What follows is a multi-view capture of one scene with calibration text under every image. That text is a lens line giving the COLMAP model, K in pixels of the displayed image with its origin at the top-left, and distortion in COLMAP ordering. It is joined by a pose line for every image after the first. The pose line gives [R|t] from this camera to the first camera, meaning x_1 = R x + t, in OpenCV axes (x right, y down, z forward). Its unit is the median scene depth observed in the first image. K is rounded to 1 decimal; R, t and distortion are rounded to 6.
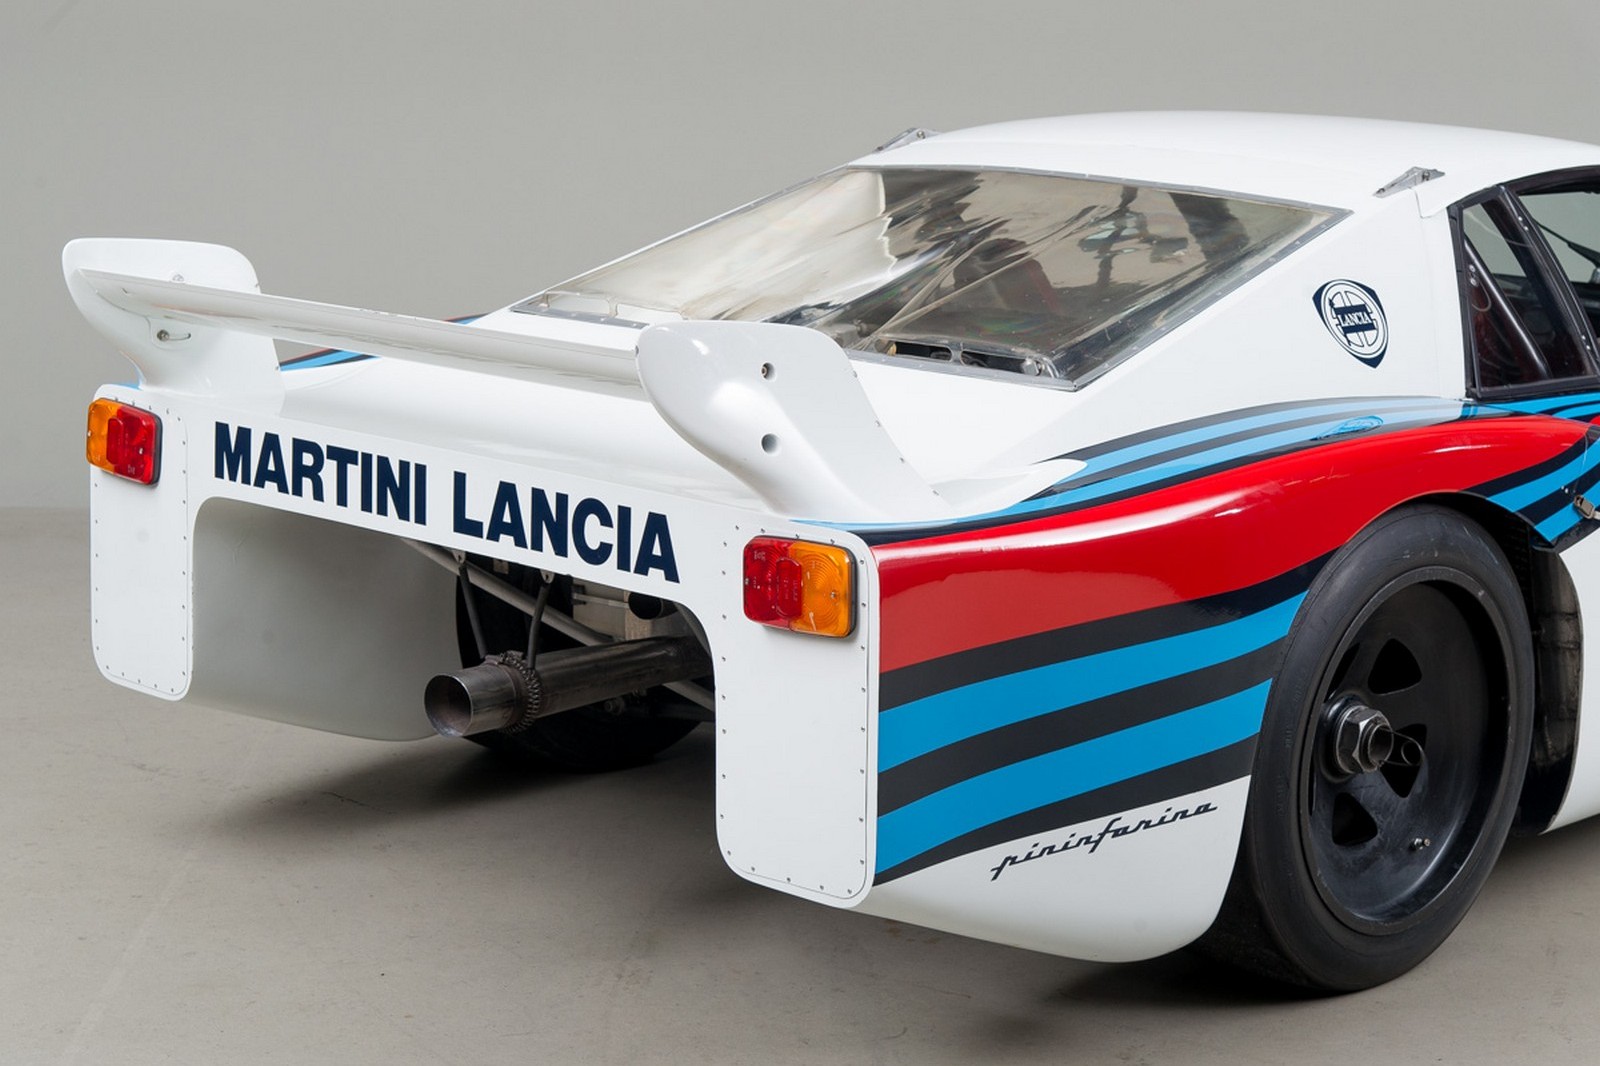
lens RADIAL K [[3306.4, 0, 800.7], [0, 3306.4, 573.6], [0, 0, 1]] dist [0.014009, 0.000000]
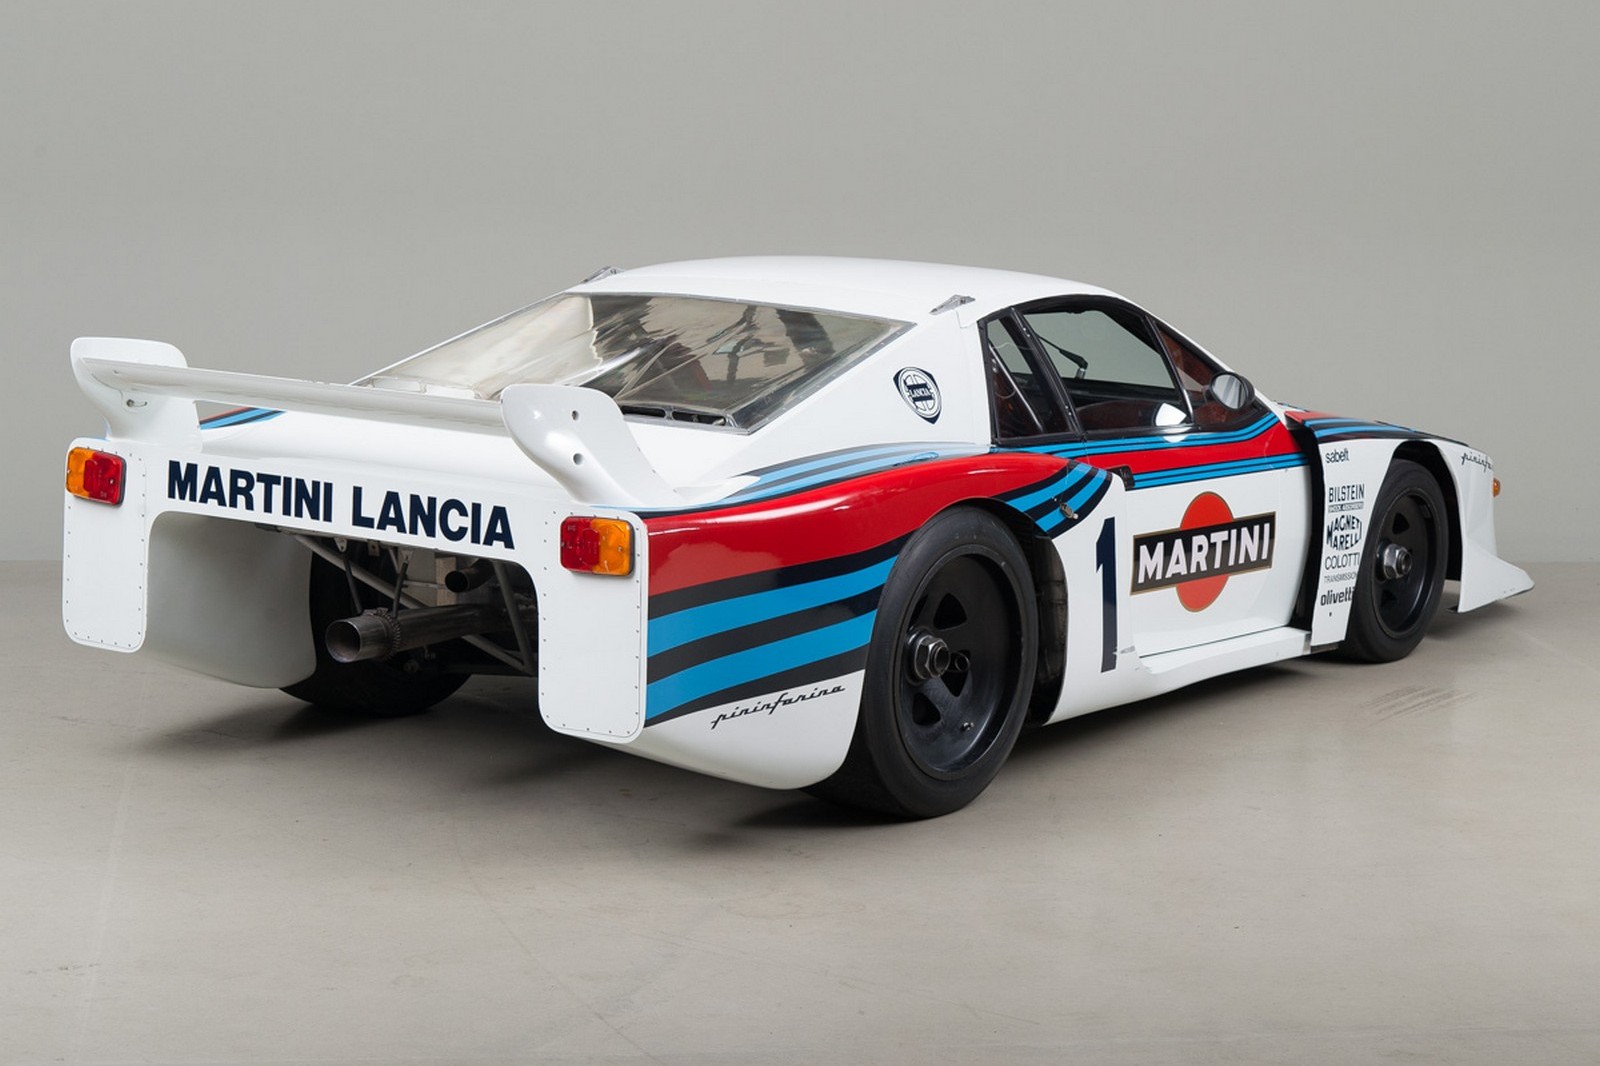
lens RADIAL K [[3505.3, 0, 809.2], [0, 3505.3, 541.8], [0, 0, 1]] dist [0.054522, 0.000000]
pose [[0.988968, -0.005833, 0.148011, -0.132155], [0.013685, 0.998549, -0.052086, 0.080763], [-0.147493, 0.053537, 0.987613, -0.632543]]
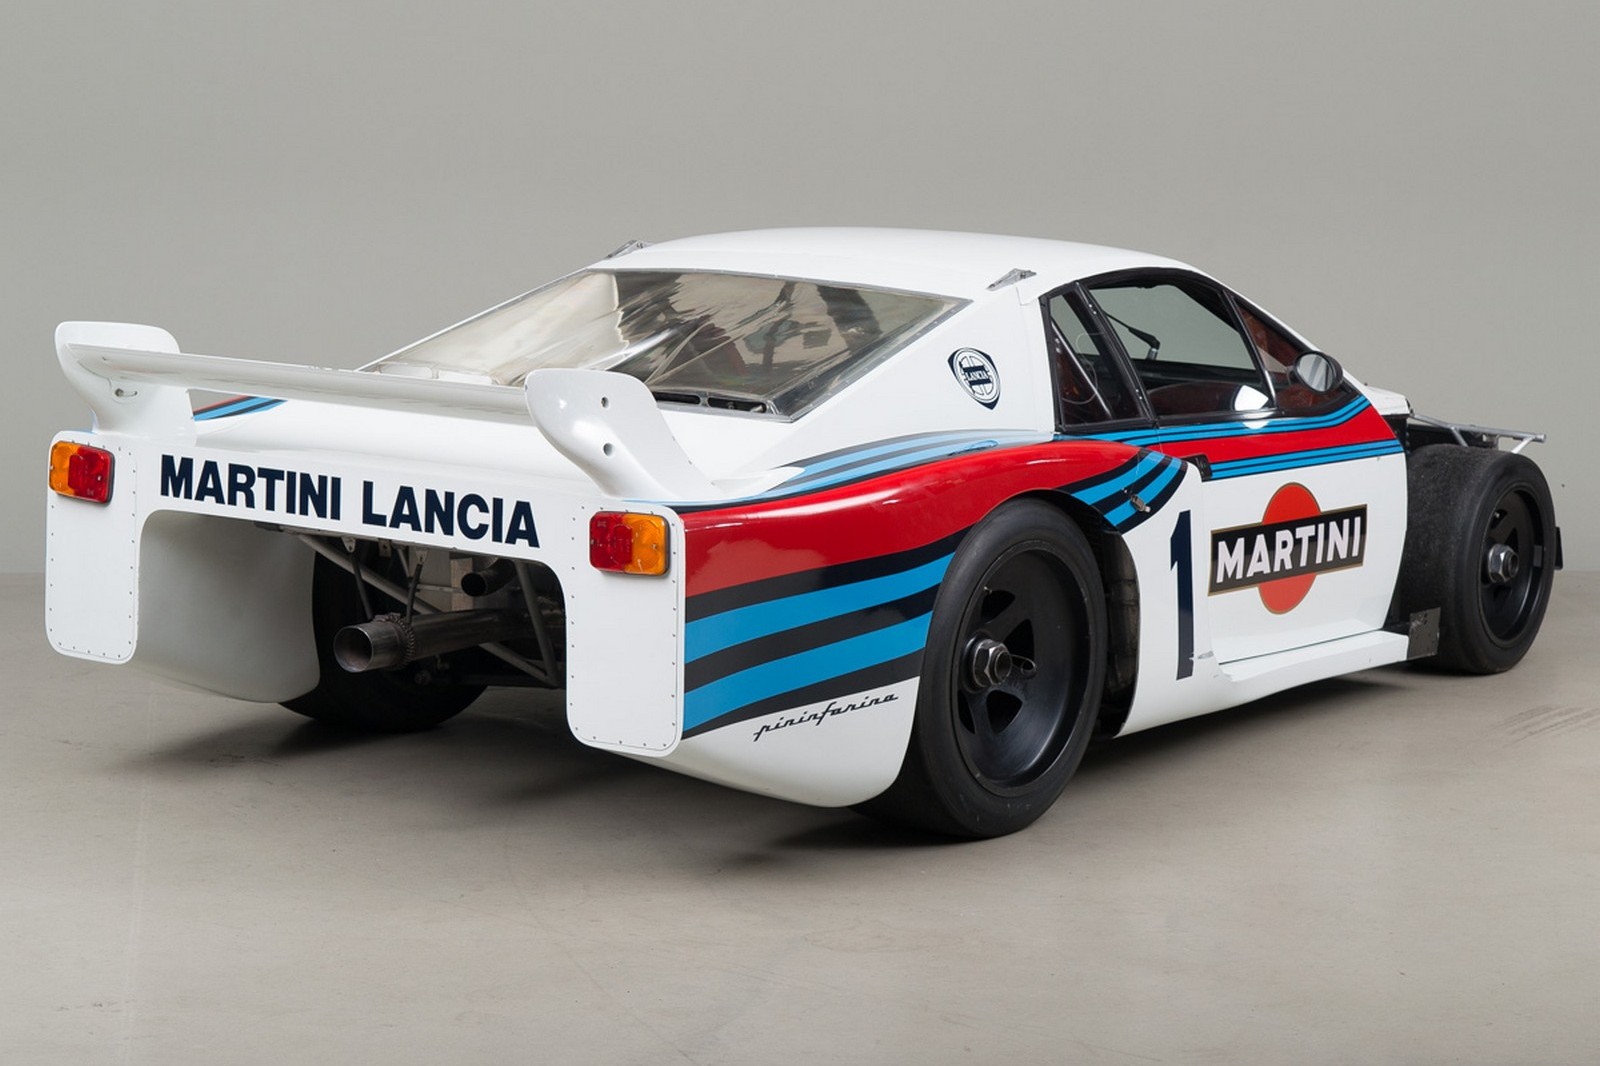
lens RADIAL K [[3991.3, 0, 802.2], [0, 3991.3, 546.5], [0, 0, 1]] dist [0.052896, 0.000000]
pose [[0.990353, -0.011674, 0.138074, -0.150034], [0.019213, 0.998388, -0.053398, 0.089923], [-0.137228, 0.055536, 0.988981, -0.706631]]
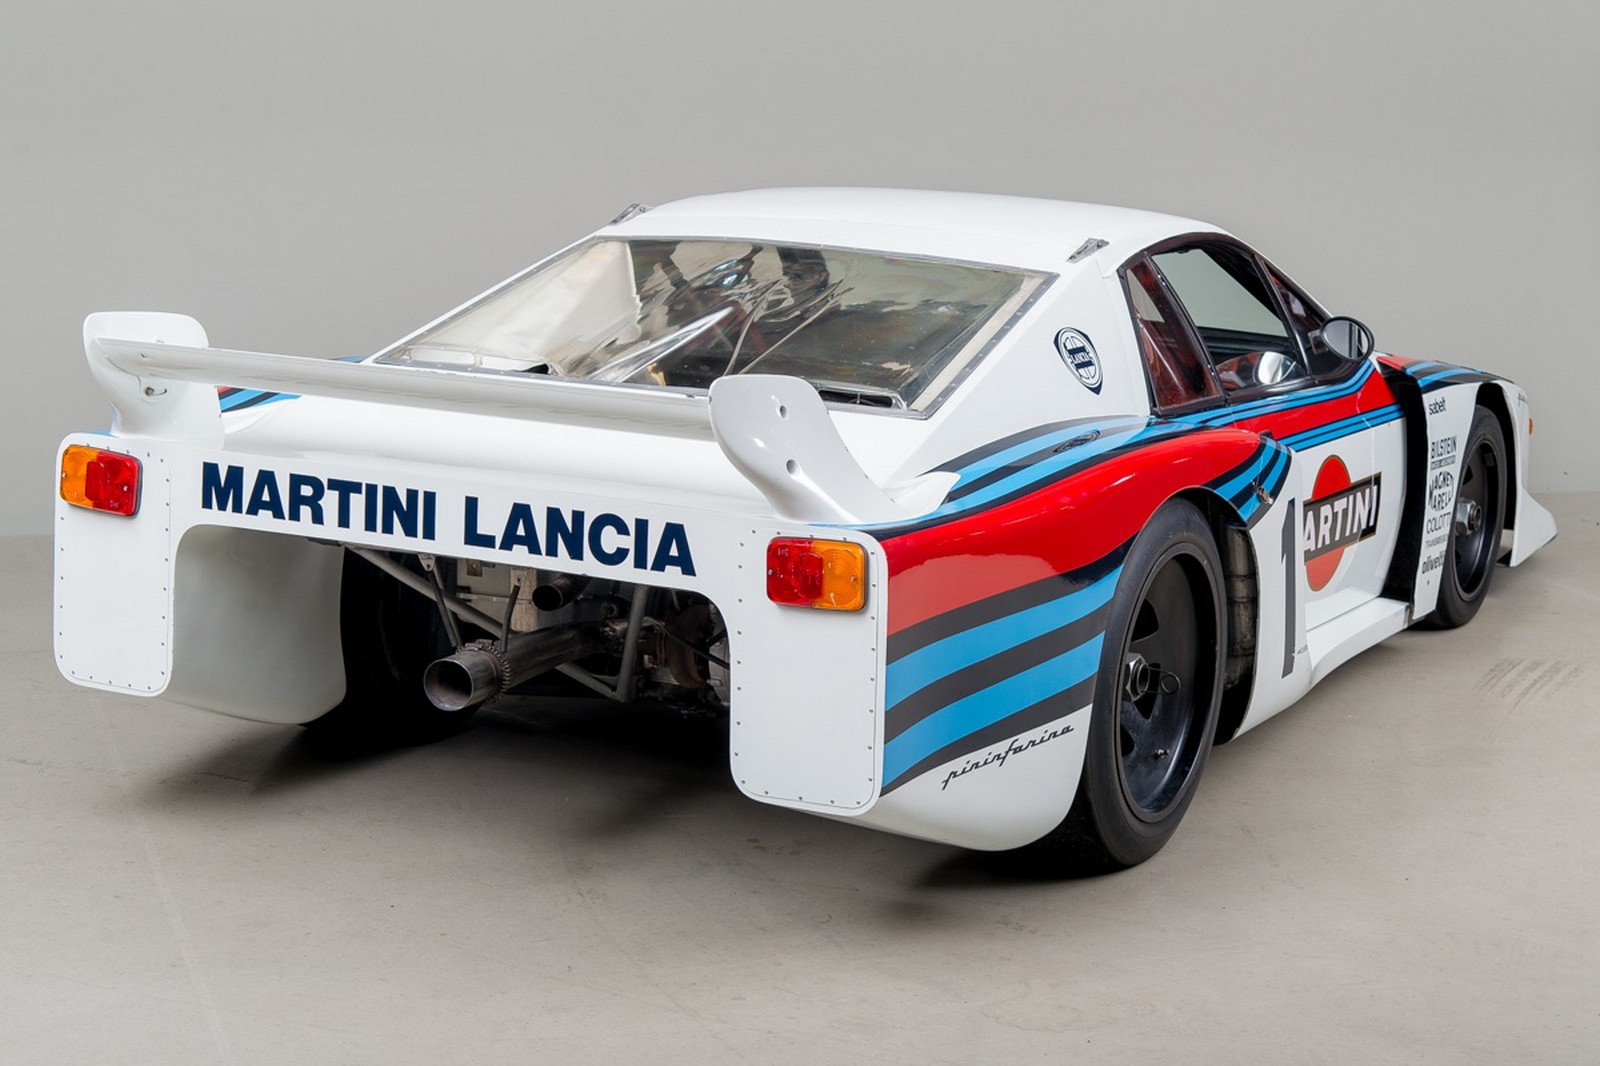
lens RADIAL K [[3306.4, 0, 802.4], [0, 3306.4, 536.7], [0, 0, 1]] dist [0.014009, 0.000000]
pose [[0.955890, -0.036540, 0.291444, -0.335832], [0.040009, 0.999182, -0.005950, -0.002912], [-0.290988, 0.017348, 0.956570, -0.227333]]
